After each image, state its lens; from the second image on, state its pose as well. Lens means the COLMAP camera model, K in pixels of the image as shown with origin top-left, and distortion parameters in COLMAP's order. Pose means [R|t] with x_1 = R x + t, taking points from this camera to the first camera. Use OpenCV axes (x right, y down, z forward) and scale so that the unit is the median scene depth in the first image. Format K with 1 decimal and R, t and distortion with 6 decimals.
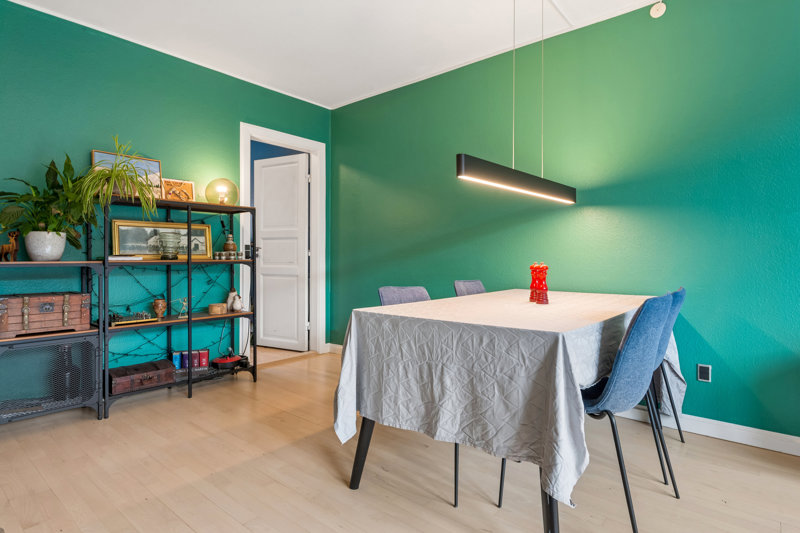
lens RADIAL K [[437.6, 0, 400.0], [0, 437.6, 266.5], [0, 0, 1]] dist [0.044620, -0.045752]
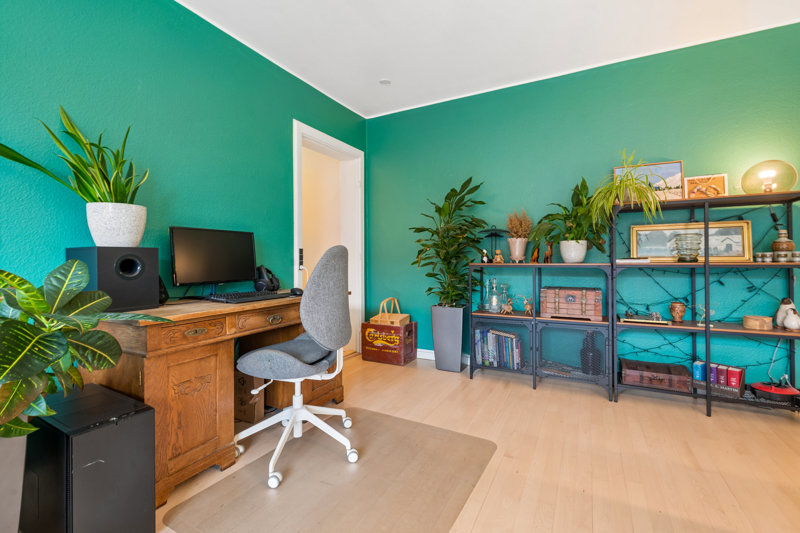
lens RADIAL K [[354.3, 0, 400.0], [0, 354.3, 265.1], [0, 0, 1]] dist [-0.000774, -0.000139]
pose [[0.212869, 0.012994, -0.976994, 0.090466], [-0.014938, 0.999838, 0.010043, -0.007657], [0.976966, 0.012457, 0.213029, 0.234387]]
